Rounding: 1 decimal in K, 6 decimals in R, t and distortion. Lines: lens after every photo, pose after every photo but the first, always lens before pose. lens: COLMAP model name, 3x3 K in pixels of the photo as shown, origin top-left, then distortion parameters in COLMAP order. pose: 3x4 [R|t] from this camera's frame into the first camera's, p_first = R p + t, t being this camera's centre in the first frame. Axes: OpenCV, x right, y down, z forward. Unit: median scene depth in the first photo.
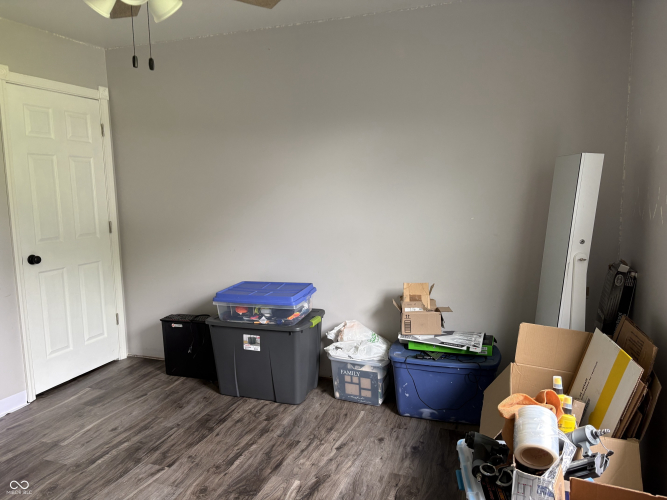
lens RADIAL K [[505.1, 0, 333.7], [0, 505.1, 250.6], [0, 0, 1]] dist [0.050181, -0.034542]
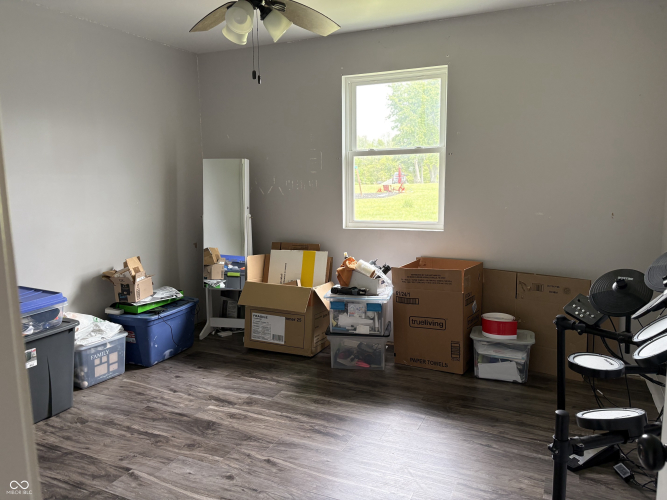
lens RADIAL K [[505.1, 0, 333.7], [0, 505.1, 250.3], [0, 0, 1]] dist [0.050181, -0.034542]
pose [[0.094100, -0.128366, 0.987252, -1.037648], [0.140991, 0.983376, 0.114424, -0.024433], [-0.985529, 0.128426, 0.110634, 0.425395]]
